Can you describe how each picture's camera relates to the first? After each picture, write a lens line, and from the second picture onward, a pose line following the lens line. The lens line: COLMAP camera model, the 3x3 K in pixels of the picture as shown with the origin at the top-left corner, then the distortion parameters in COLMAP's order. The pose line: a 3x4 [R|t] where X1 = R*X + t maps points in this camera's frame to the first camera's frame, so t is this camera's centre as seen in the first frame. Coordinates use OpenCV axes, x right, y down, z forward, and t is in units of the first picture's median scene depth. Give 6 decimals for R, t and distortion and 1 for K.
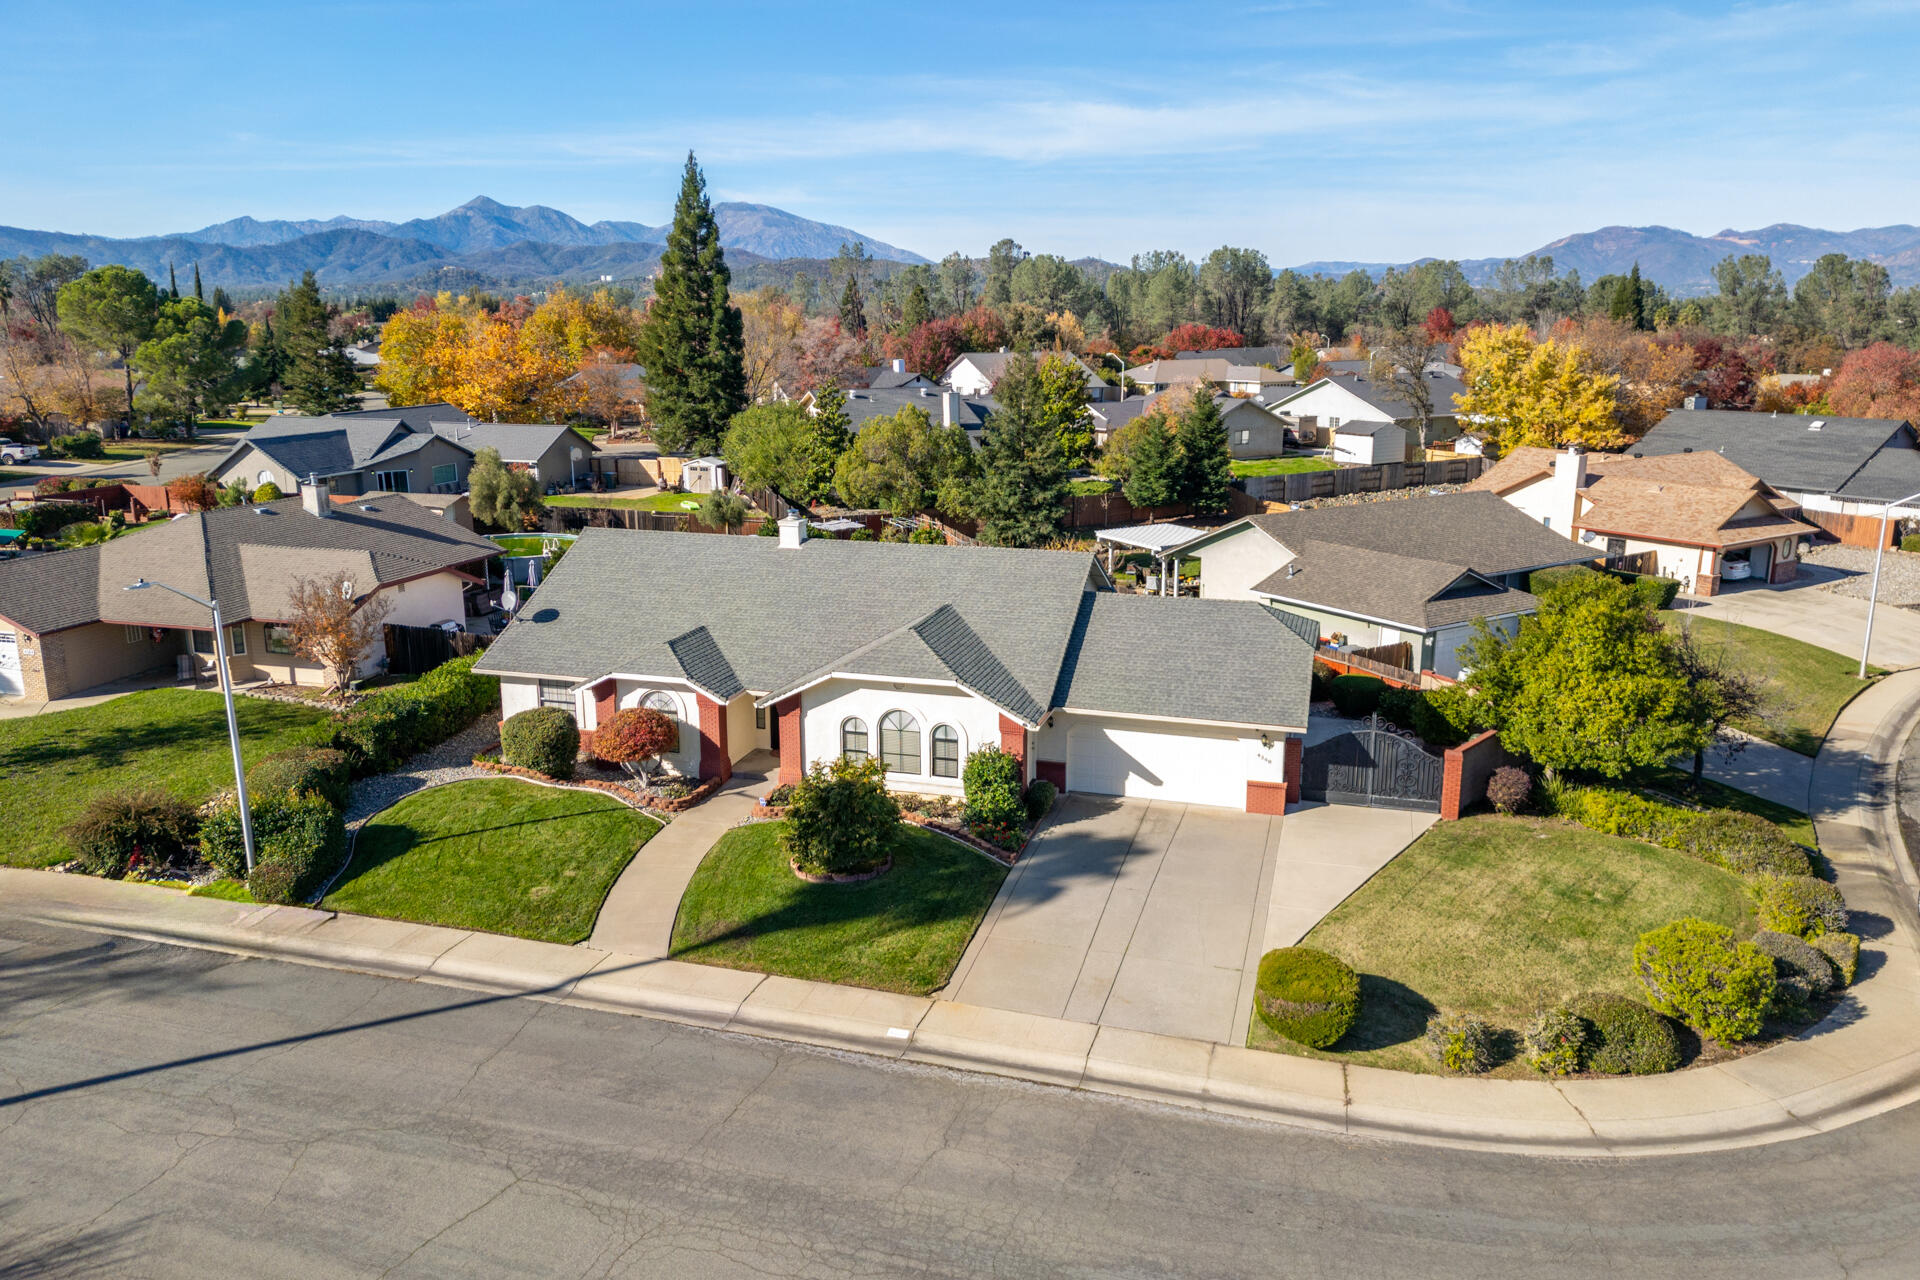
lens RADIAL K [[1363.6, 0, 965.3], [0, 1363.6, 626.8], [0, 0, 1]] dist [0.053214, -0.028142]
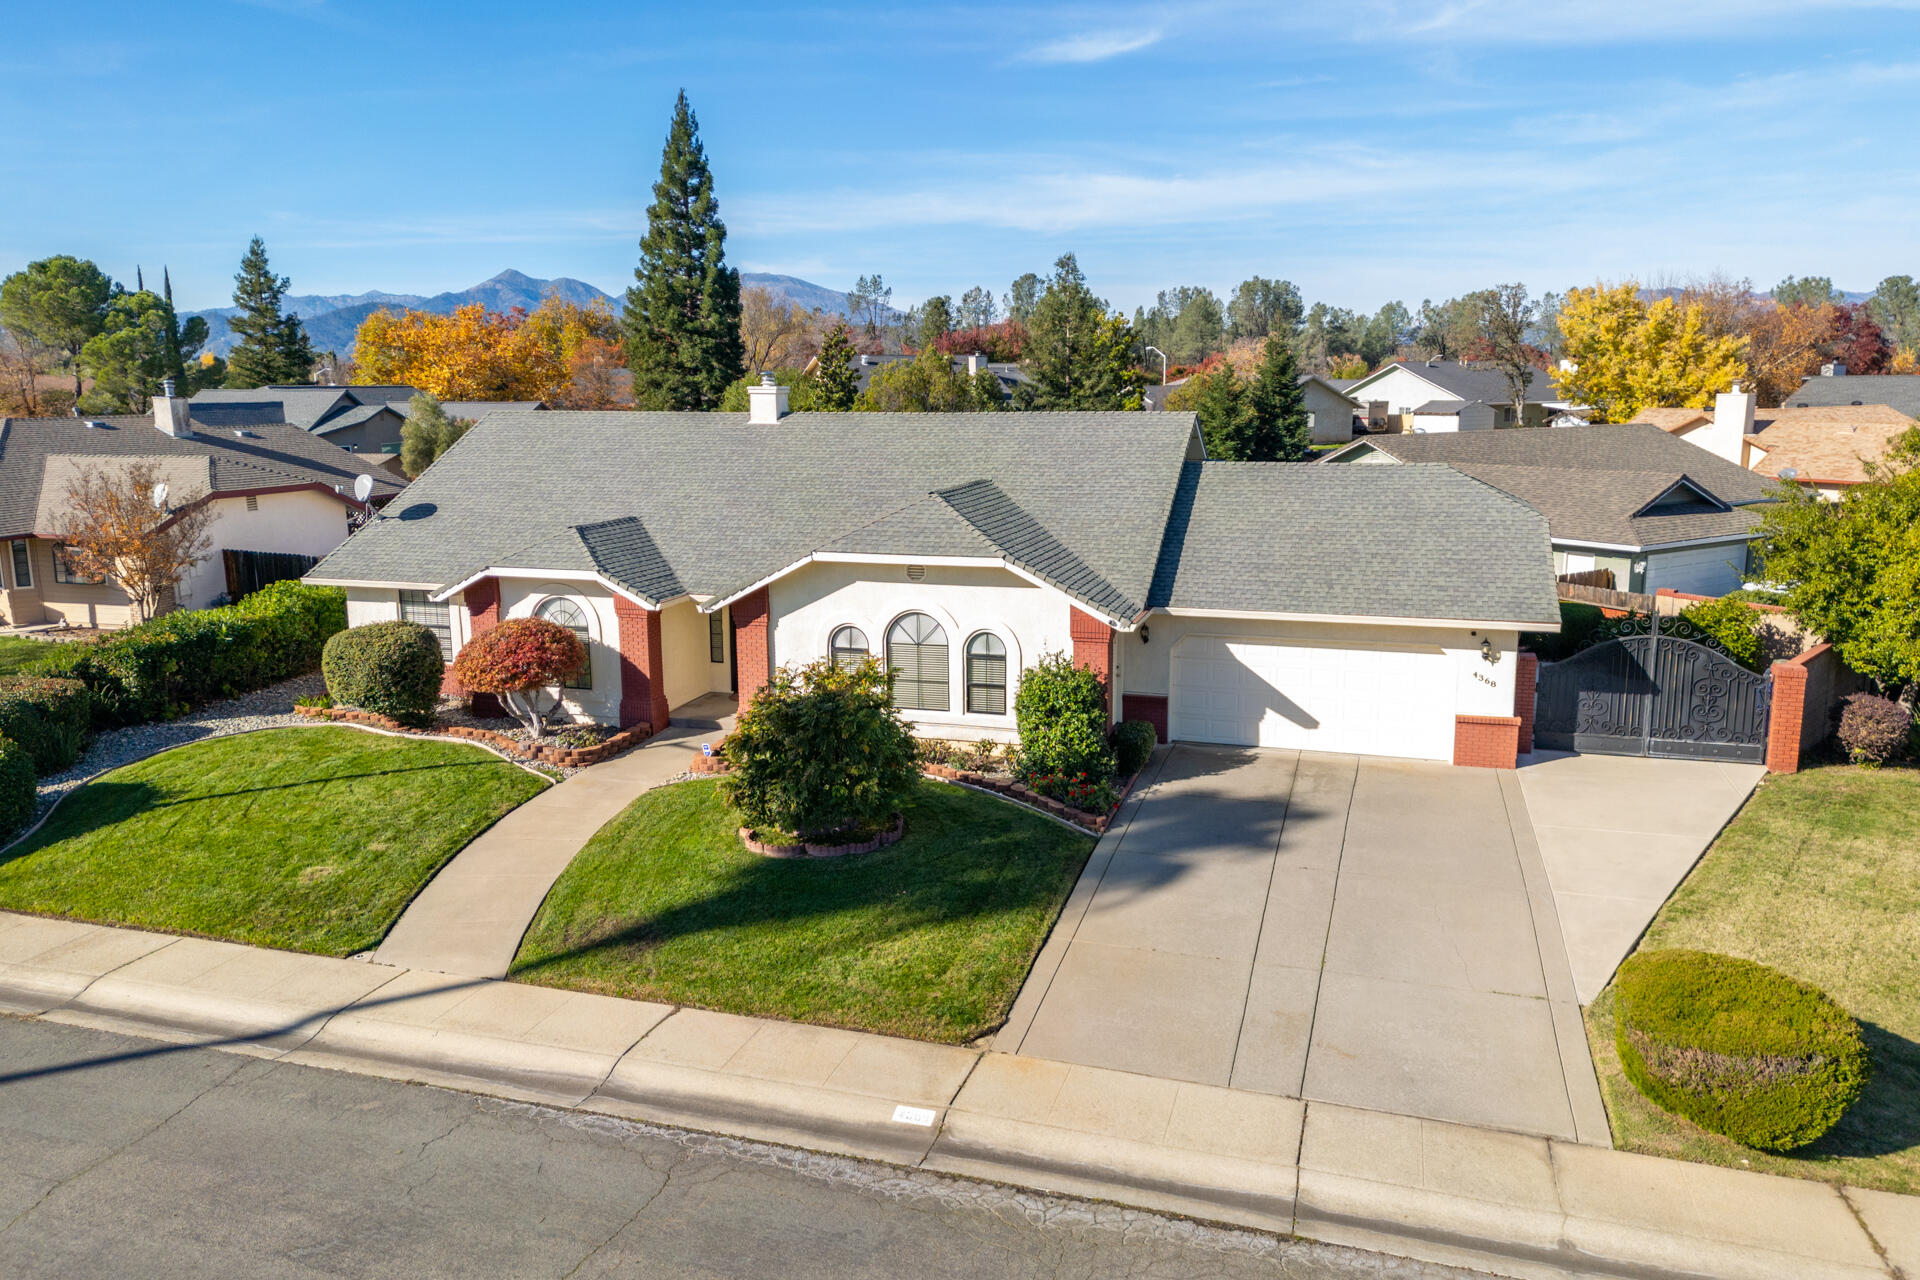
lens RADIAL K [[1363.6, 0, 966.5], [0, 1363.6, 639.0], [0, 0, 1]] dist [0.053214, -0.028142]
pose [[0.999890, -0.004417, -0.014193, -0.014675], [0.003892, 0.999316, -0.036781, 0.096177], [0.014346, 0.036722, 0.999223, 0.336278]]
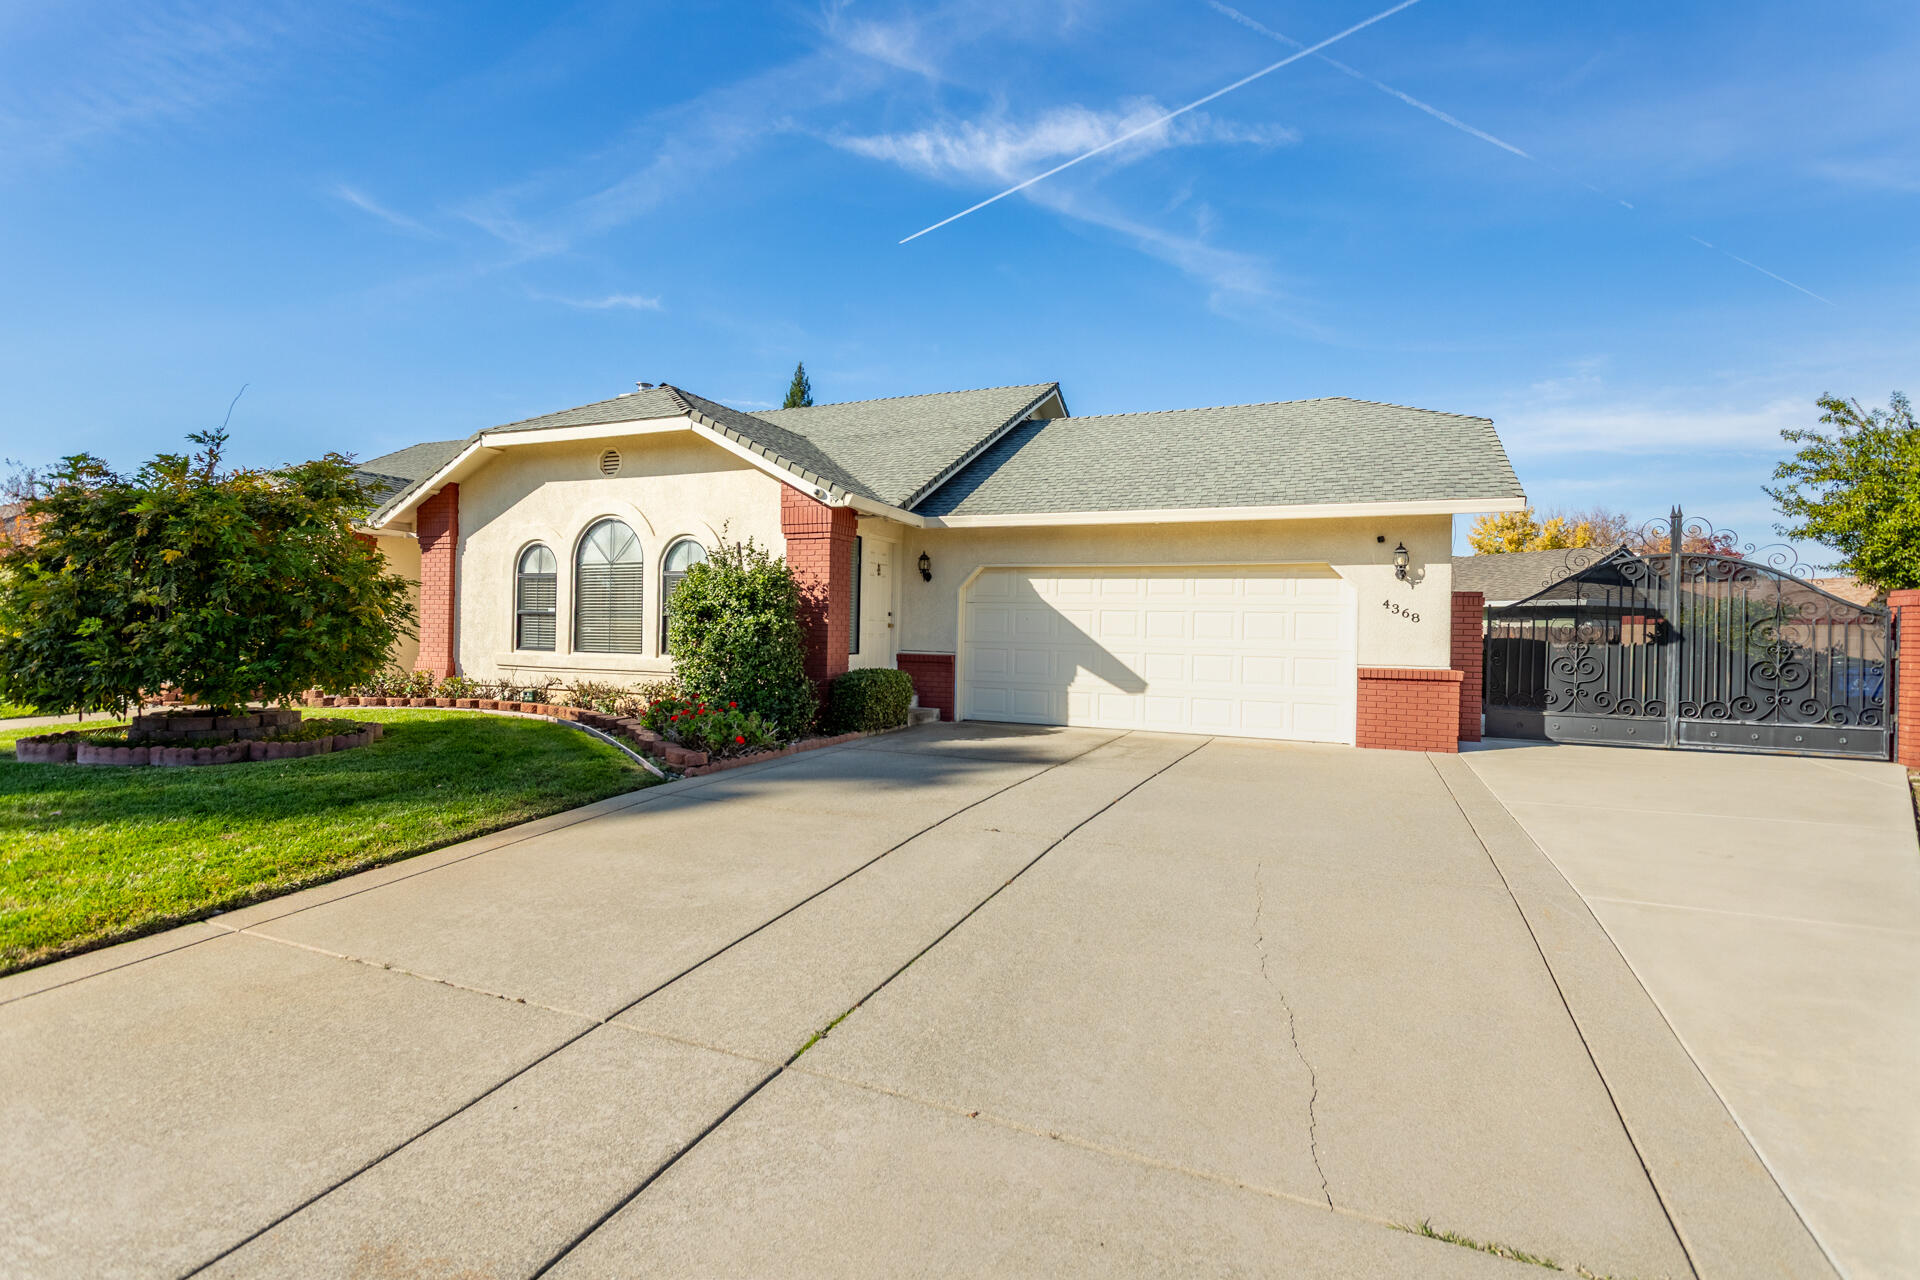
lens RADIAL K [[914.8, 0, 960.2], [0, 914.8, 631.9], [0, 0, 1]] dist [0.011964, 0.000435]
pose [[0.992727, 0.022799, -0.118212, 0.114137], [-0.048936, 0.973544, -0.223198, 0.164615], [0.109996, 0.227359, 0.967579, 0.687537]]
